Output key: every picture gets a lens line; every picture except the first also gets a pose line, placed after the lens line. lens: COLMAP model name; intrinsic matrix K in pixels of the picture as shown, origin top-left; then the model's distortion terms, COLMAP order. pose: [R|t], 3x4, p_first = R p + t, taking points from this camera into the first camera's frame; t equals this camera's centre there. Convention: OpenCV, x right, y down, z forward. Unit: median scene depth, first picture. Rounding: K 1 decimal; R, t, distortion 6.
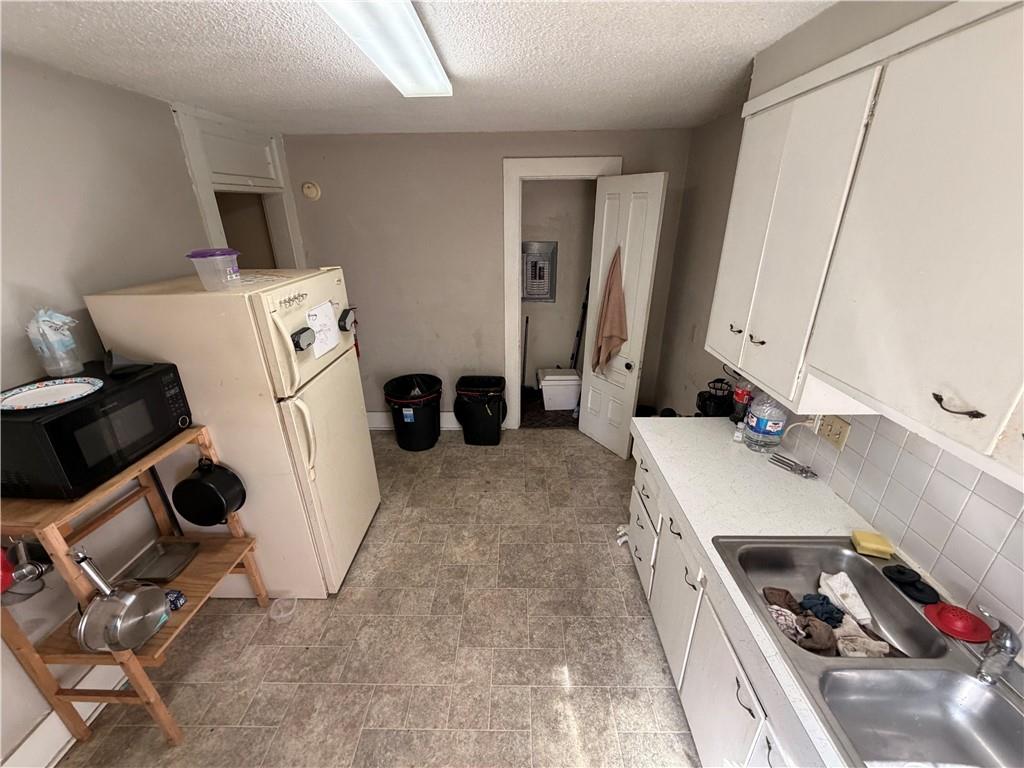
lens RADIAL K [[410.8, 0, 510.7], [0, 410.8, 385.0], [0, 0, 1]] dist [0.000151, 0.000336]
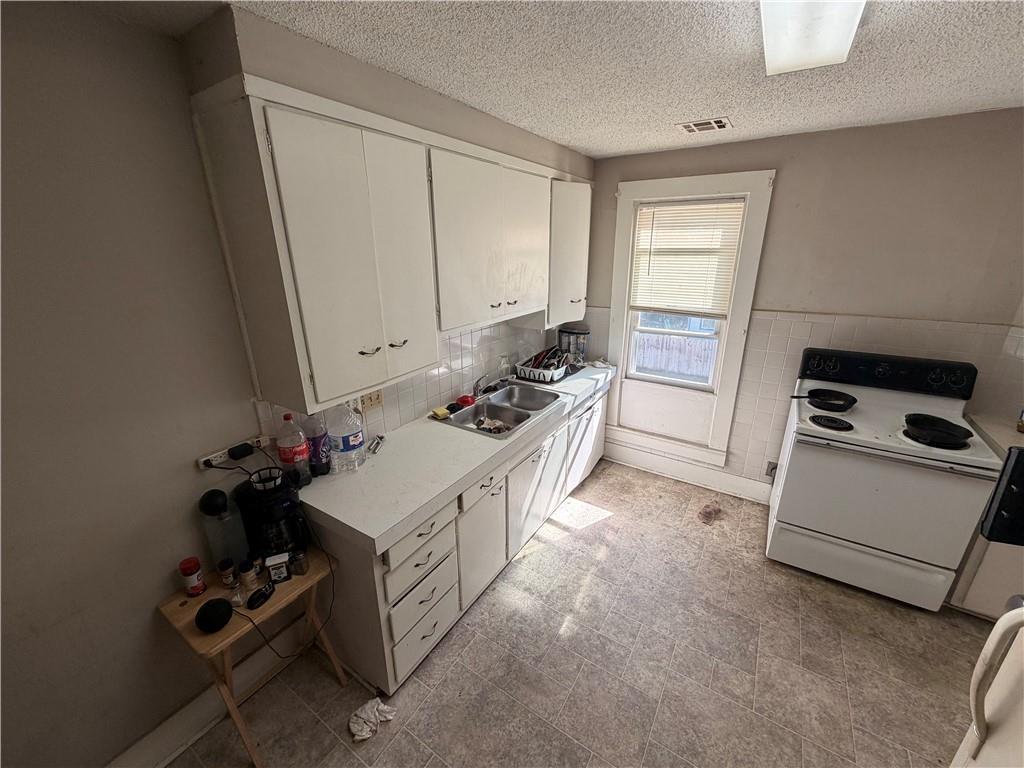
lens RADIAL K [[410.8, 0, 512.3], [0, 410.8, 382.1], [0, 0, 1]] dist [0.000151, 0.000336]
pose [[-0.850331, -0.155355, 0.502794, -0.209866], [0.215996, 0.768211, 0.602659, -0.538577], [-0.479878, 0.621061, -0.619677, 1.355350]]
